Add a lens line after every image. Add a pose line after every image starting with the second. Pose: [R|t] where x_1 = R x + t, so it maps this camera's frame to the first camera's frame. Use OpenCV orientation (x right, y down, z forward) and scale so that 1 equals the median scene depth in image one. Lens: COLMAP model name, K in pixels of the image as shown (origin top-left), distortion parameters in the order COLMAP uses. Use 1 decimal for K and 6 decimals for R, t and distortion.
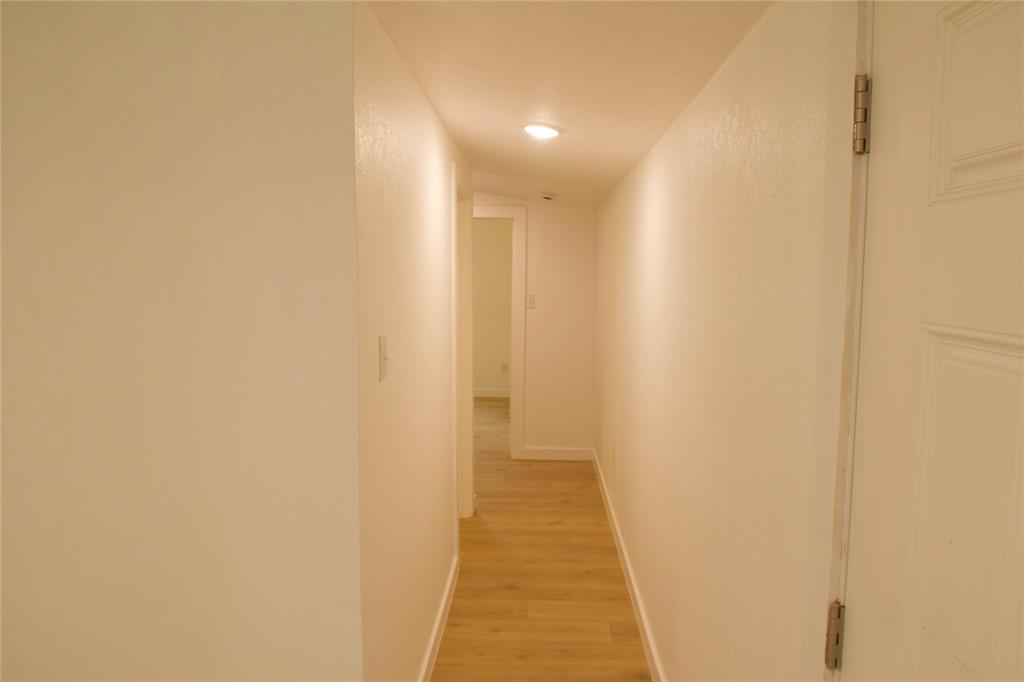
lens RADIAL K [[701.4, 0, 512.0], [0, 701.4, 341.0], [0, 0, 1]] dist [-0.041501, 0.023175]
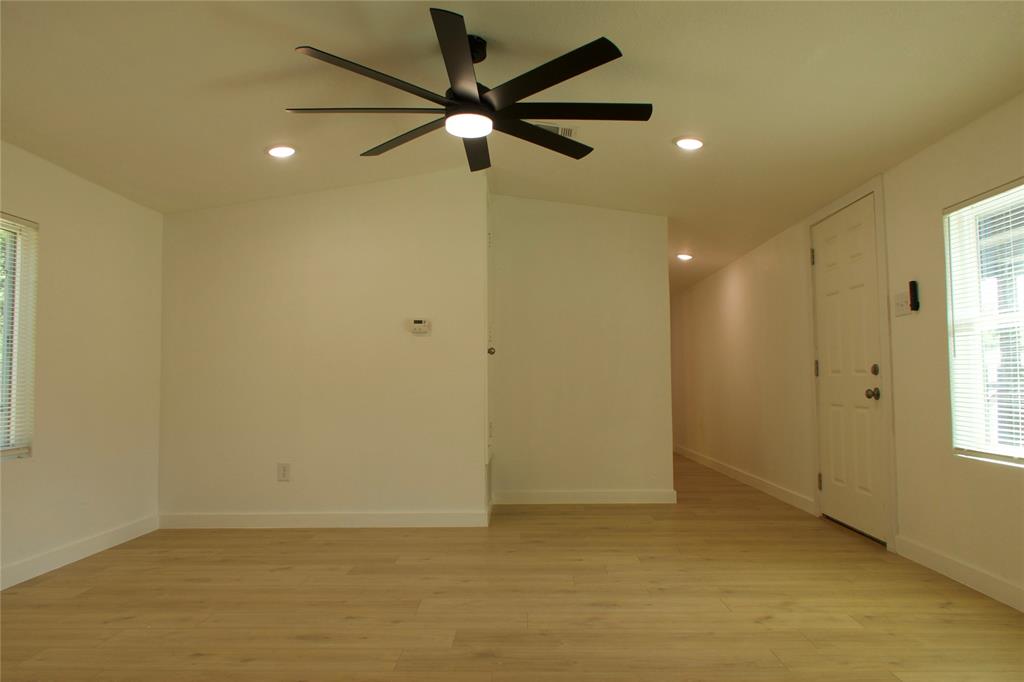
lens RADIAL K [[701.4, 0, 512.0], [0, 701.4, 341.0], [0, 0, 1]] dist [-0.041501, 0.023175]
pose [[0.999735, -0.012274, 0.019476, -1.597054], [0.015196, 0.987353, -0.157806, 0.934954], [-0.017293, 0.158060, 0.987278, -3.459396]]
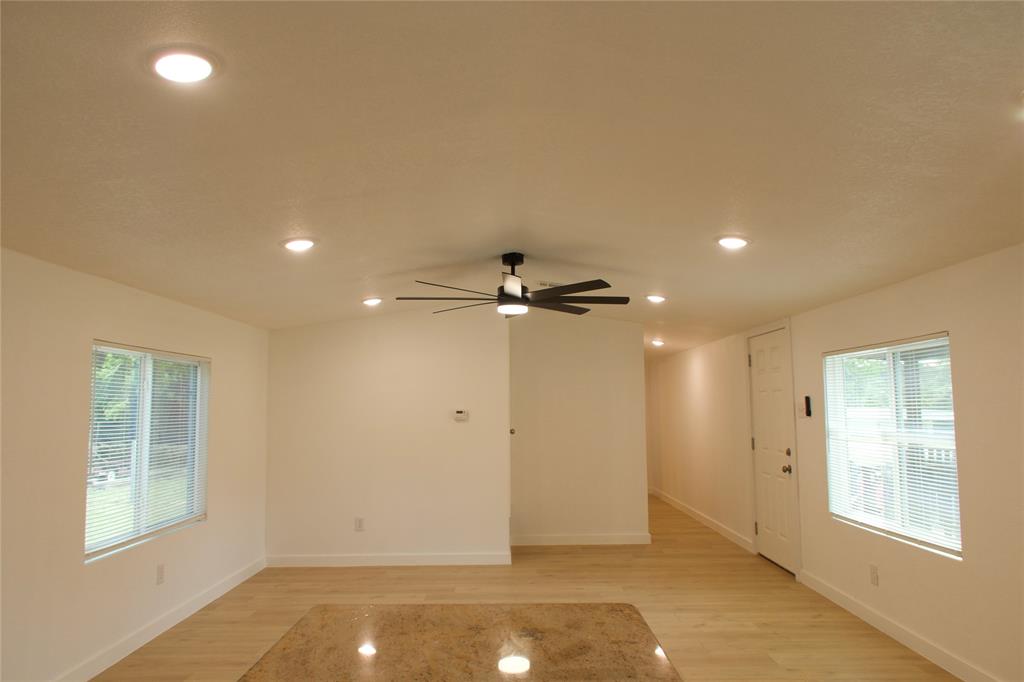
lens RADIAL K [[701.4, 0, 512.0], [0, 701.4, 341.0], [0, 0, 1]] dist [-0.041501, 0.023175]
pose [[0.998969, -0.009565, 0.044378, -1.905404], [0.017944, 0.981140, -0.192463, 0.680883], [-0.041700, 0.193061, 0.980300, -5.077307]]
